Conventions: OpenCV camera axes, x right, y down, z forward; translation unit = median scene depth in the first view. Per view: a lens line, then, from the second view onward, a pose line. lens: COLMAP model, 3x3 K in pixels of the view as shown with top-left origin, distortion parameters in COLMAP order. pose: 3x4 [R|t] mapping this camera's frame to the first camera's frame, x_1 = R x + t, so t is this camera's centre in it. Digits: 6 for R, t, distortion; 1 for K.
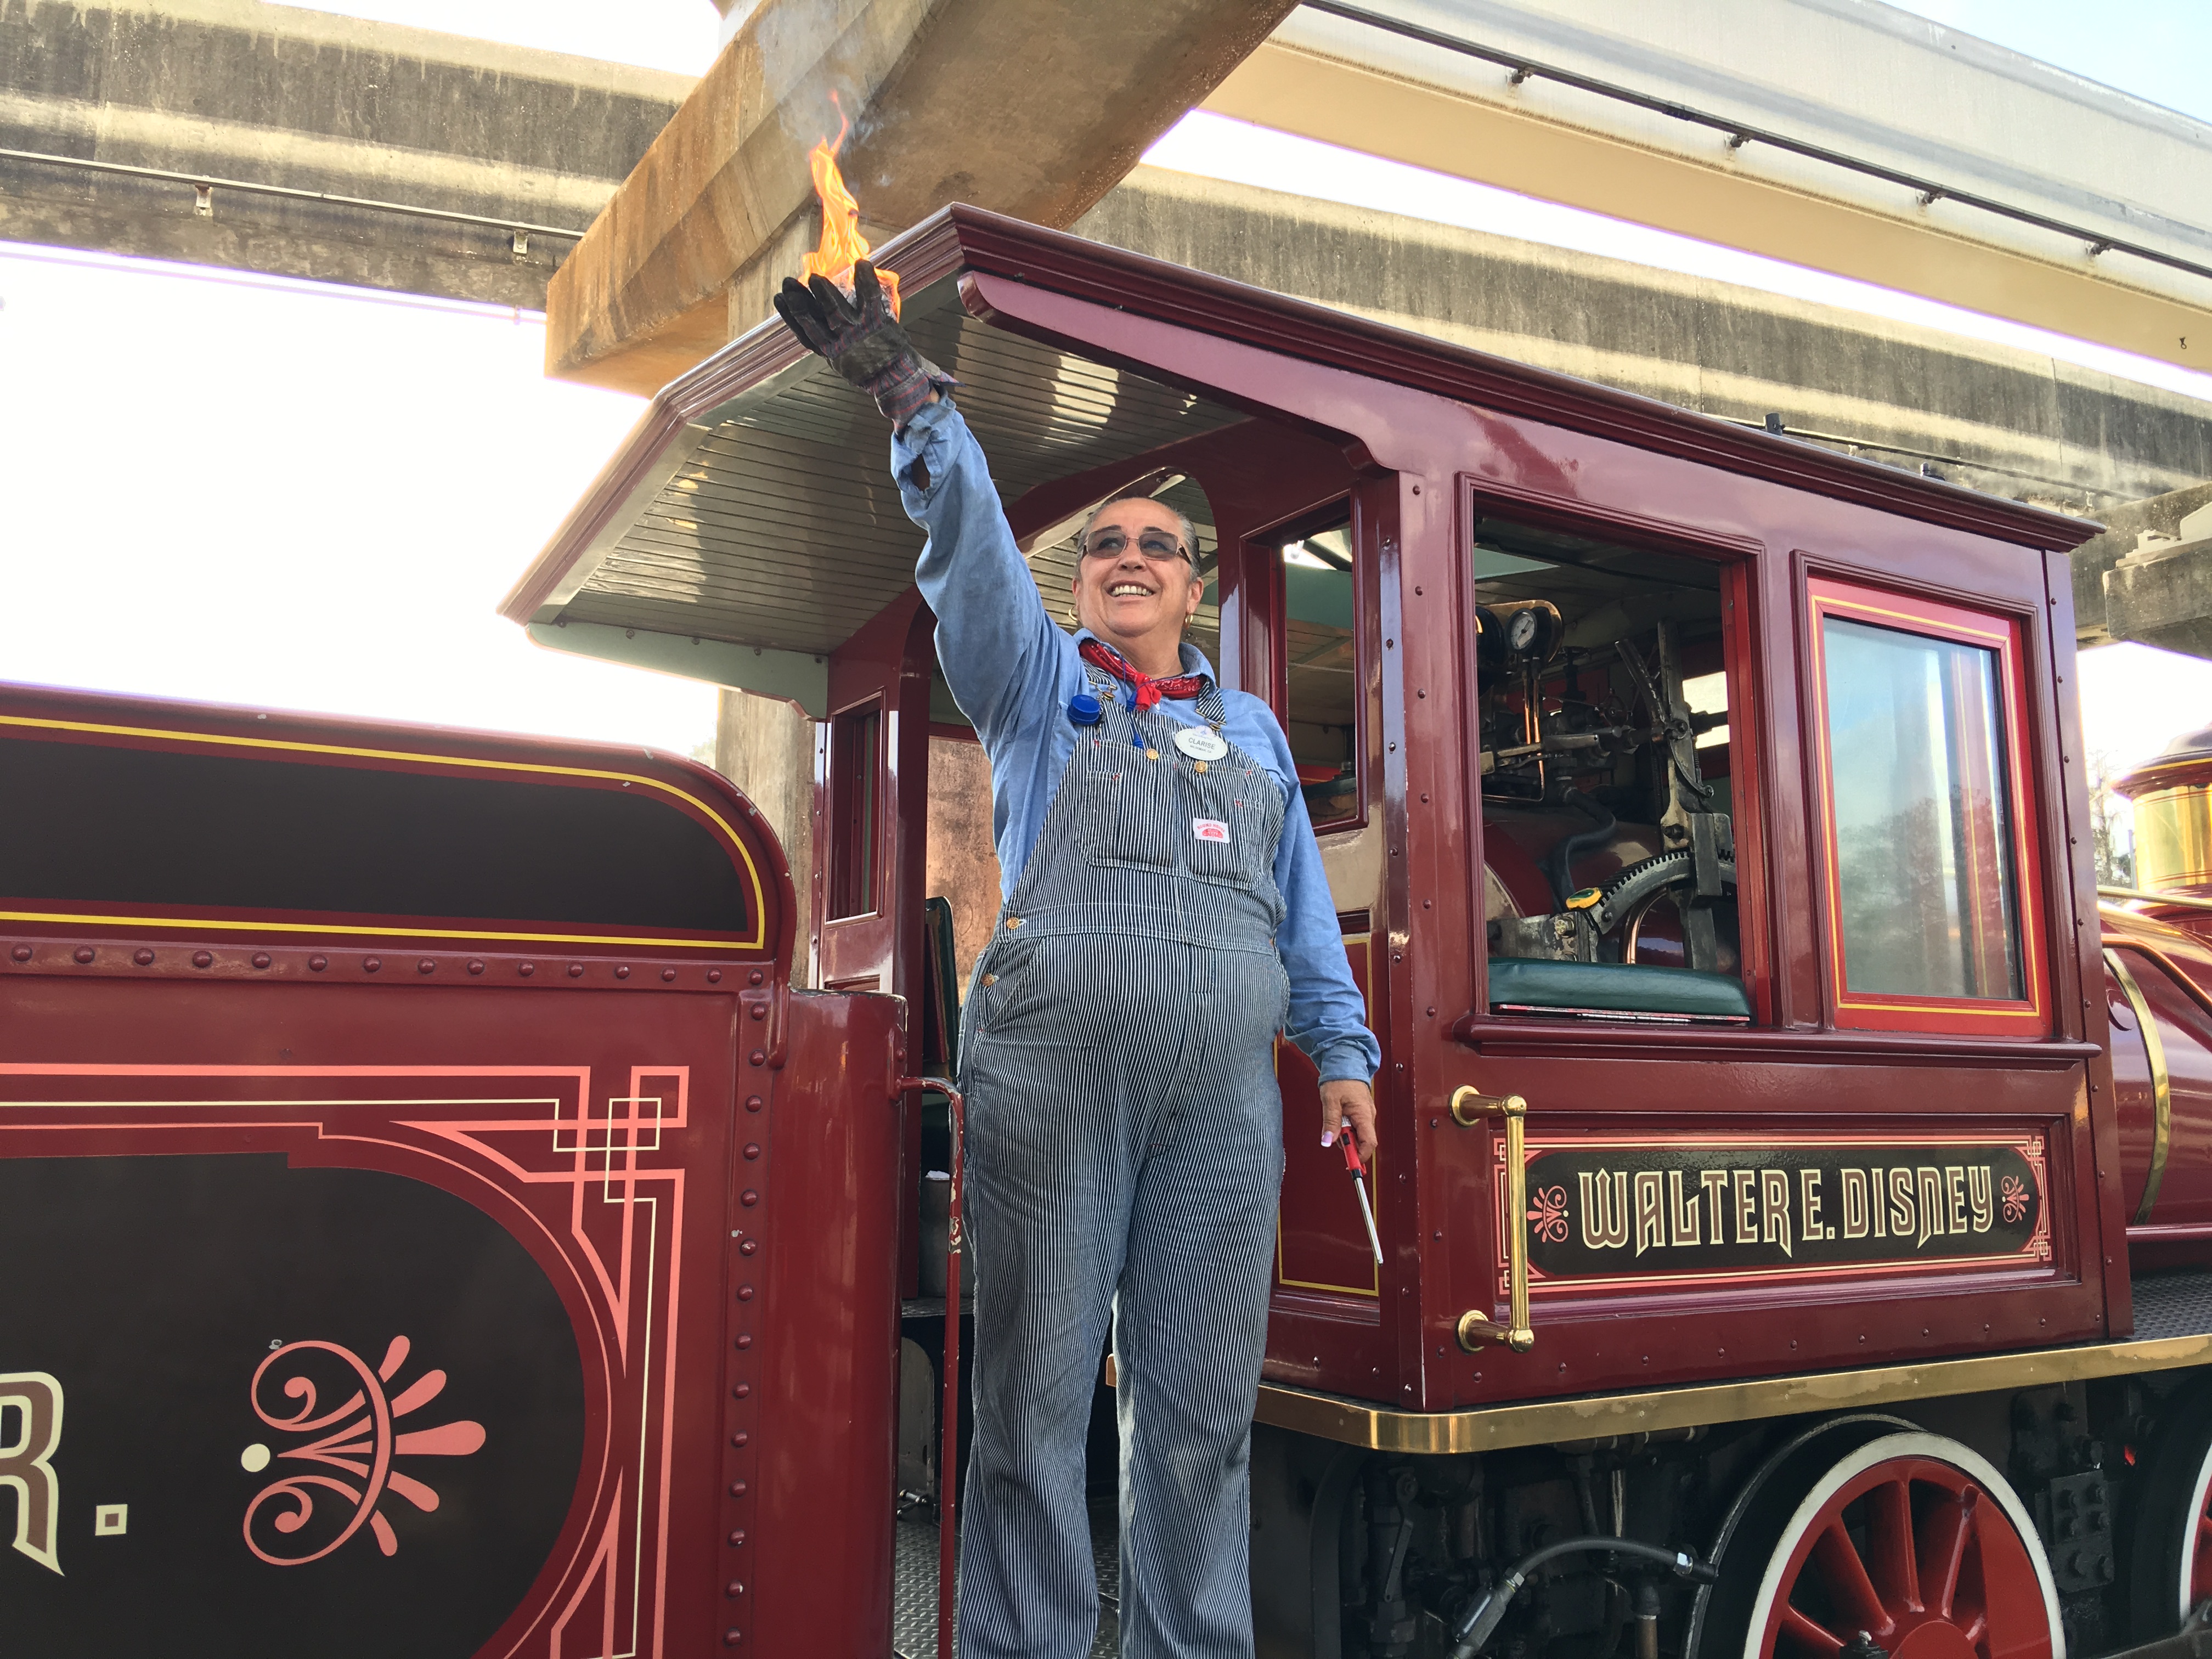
lens RADIAL K [[1884.2, 0, 1106.0], [0, 1884.2, 829.5], [0, 0, 1]] dist [0.100184, -0.208226]
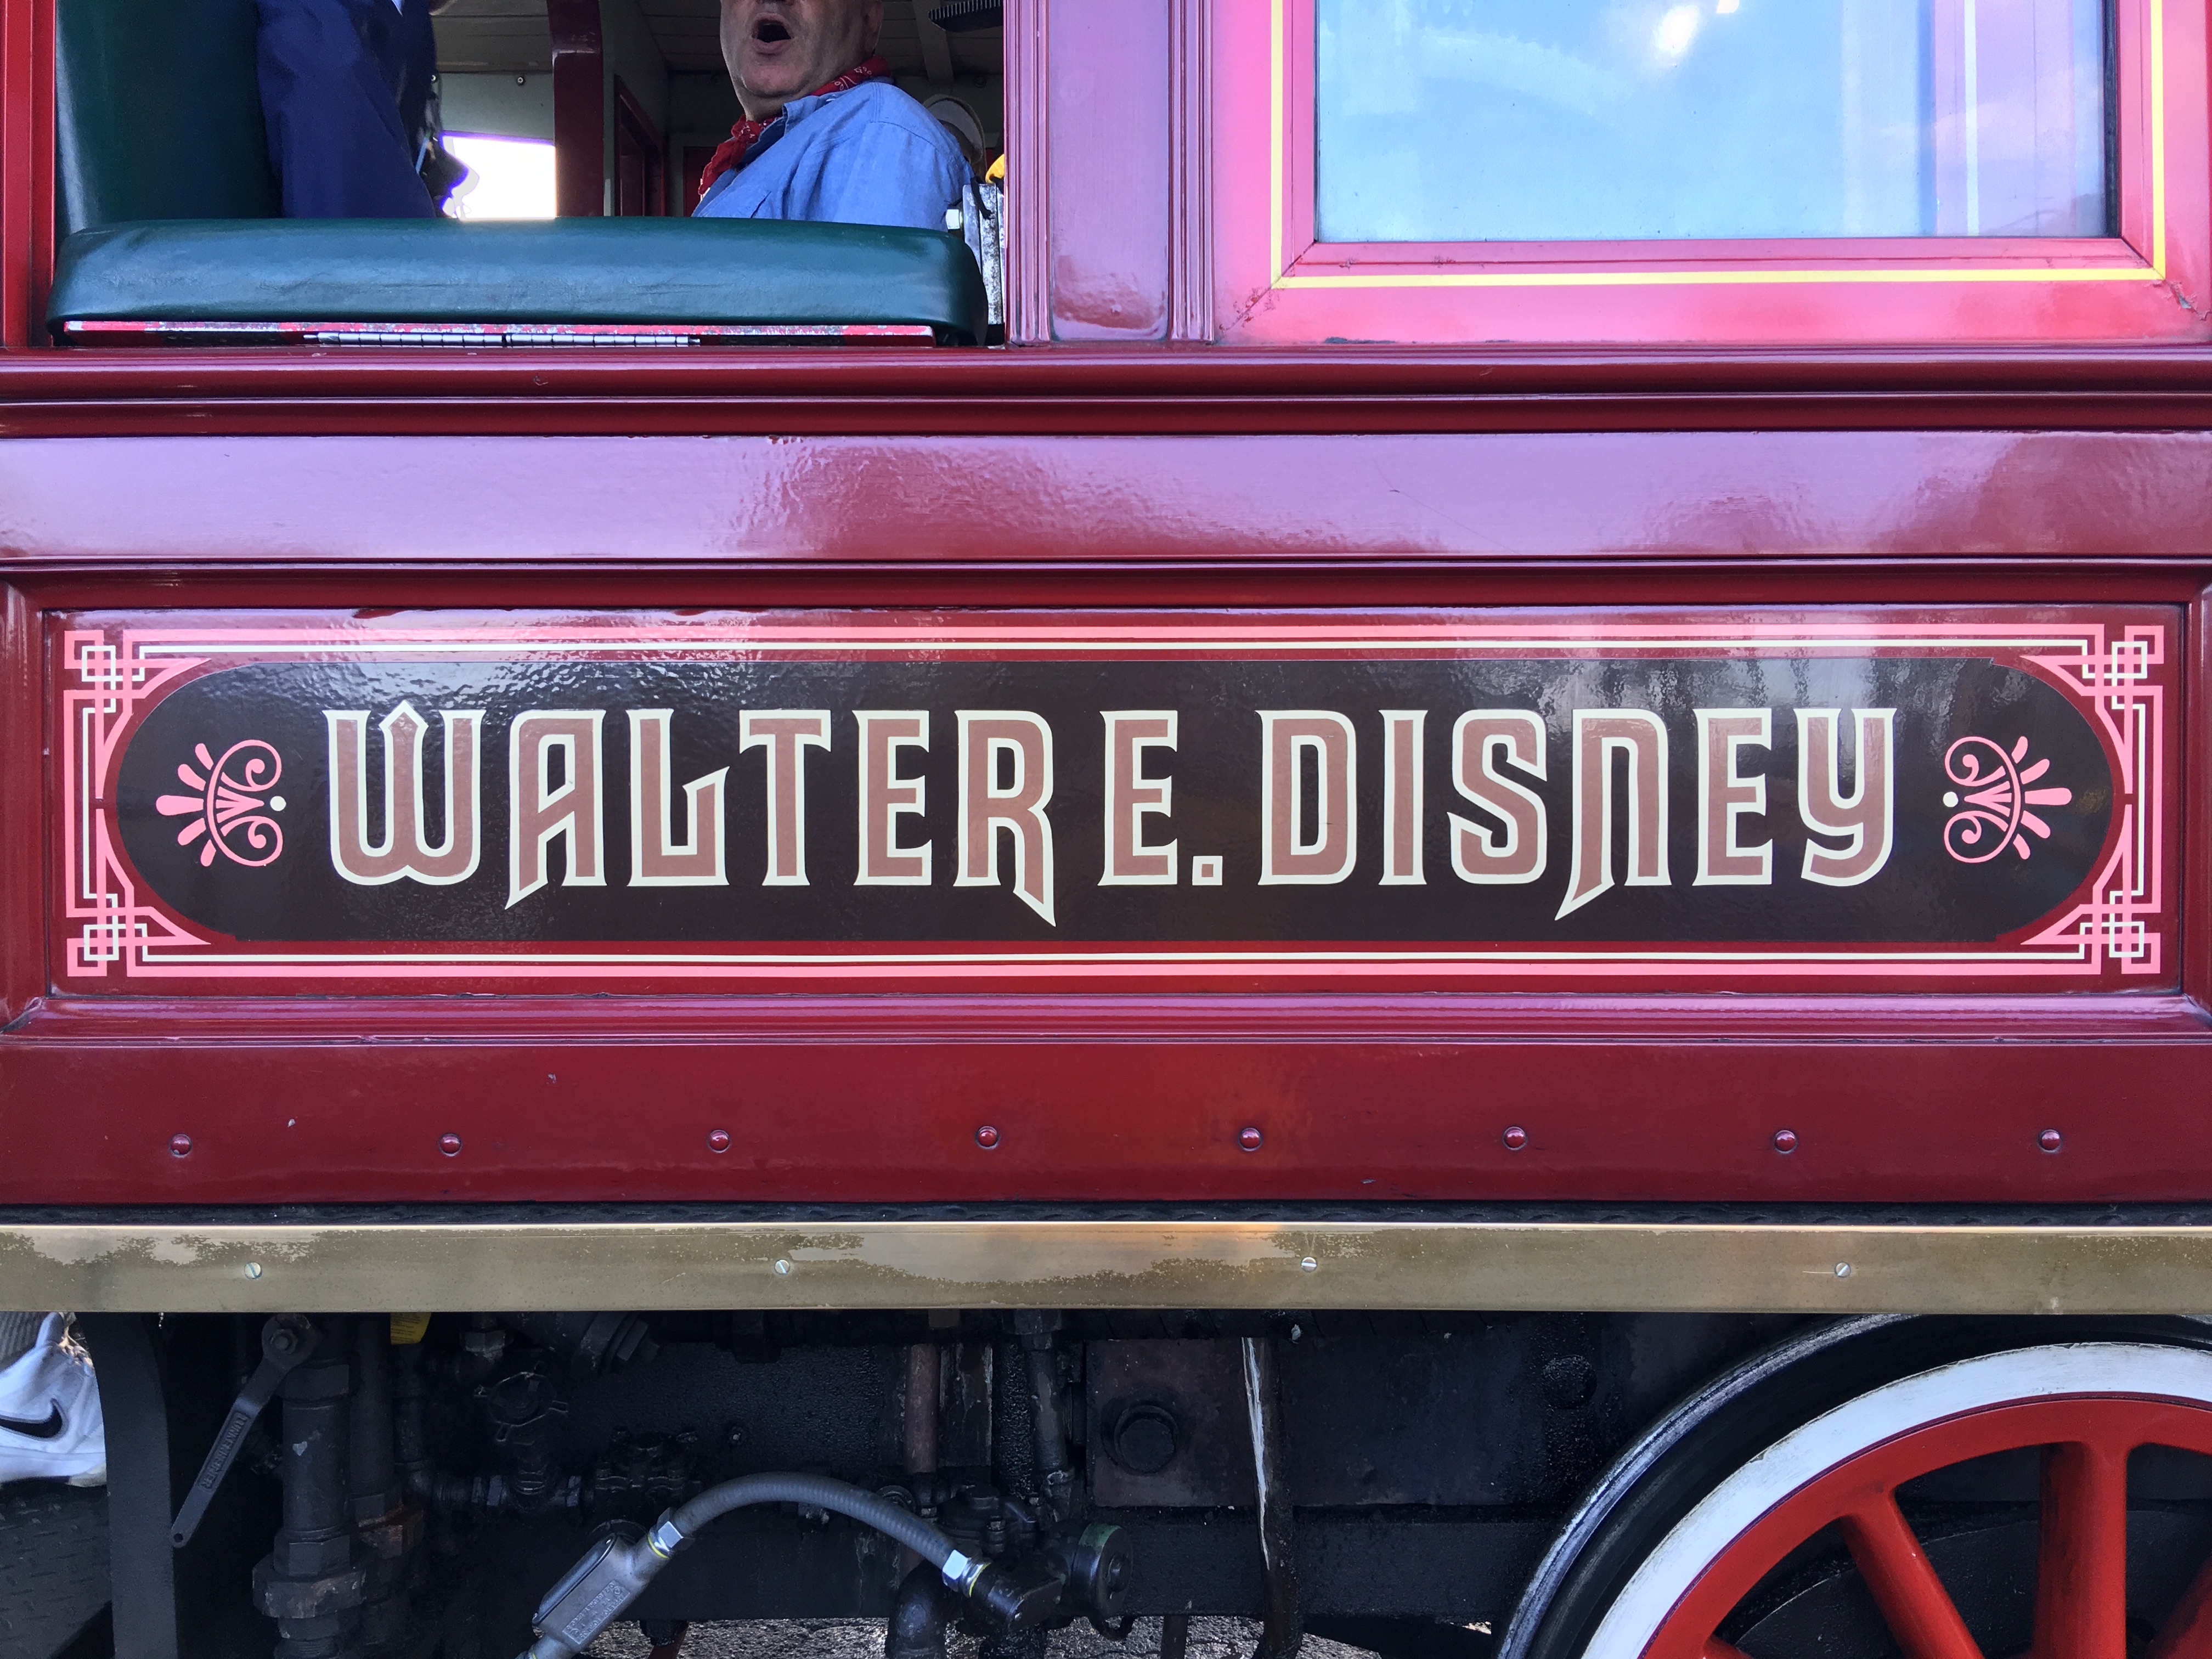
lens RADIAL K [[1870.9, 0, 1106.0], [0, 1870.9, 829.5], [0, 0, 1]] dist [0.082976, -0.146194]
pose [[0.846427, 0.008969, -0.532429, 0.551016], [0.082523, 0.985569, 0.147793, 0.139975], [0.526071, -0.169034, 0.833473, 0.646891]]
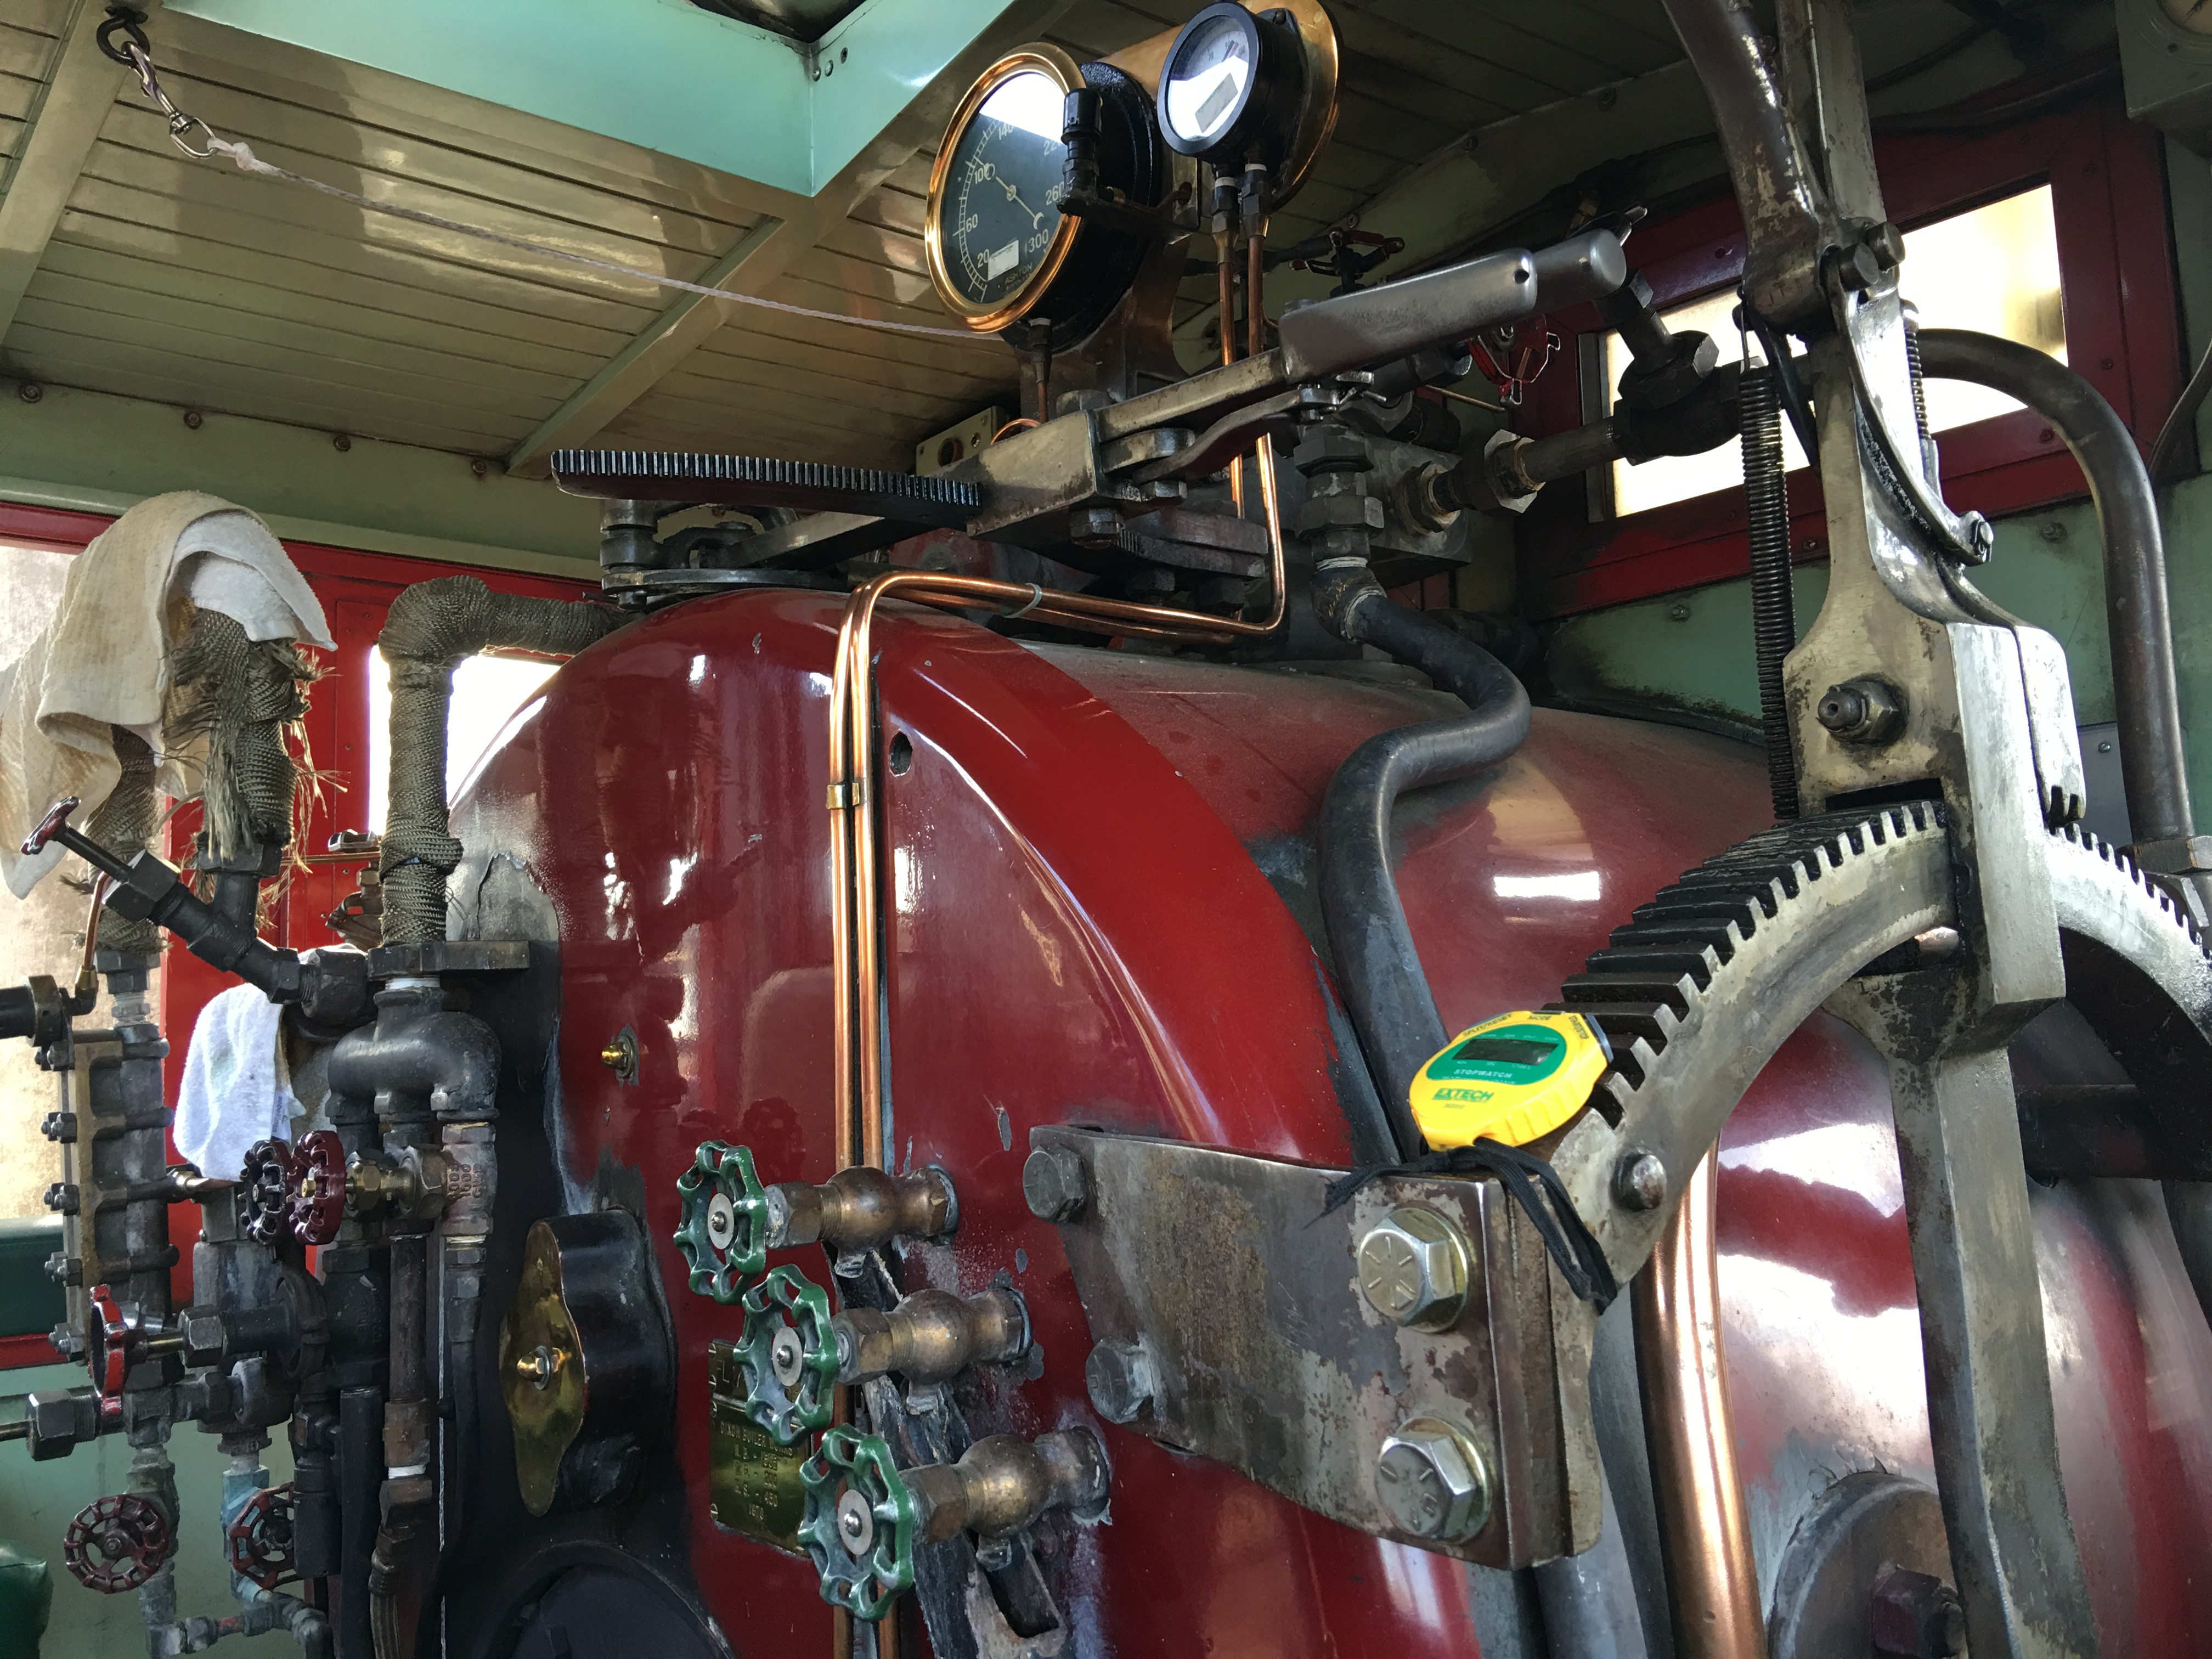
lens RADIAL K [[1870.9, 0, 1106.0], [0, 1870.9, 829.5], [0, 0, 1]] dist [0.082976, -0.146194]
pose [[0.990855, -0.016498, 0.133918, 0.204670], [0.011227, 0.999136, 0.040018, 0.005822], [-0.134463, -0.038149, 0.990184, 0.888309]]
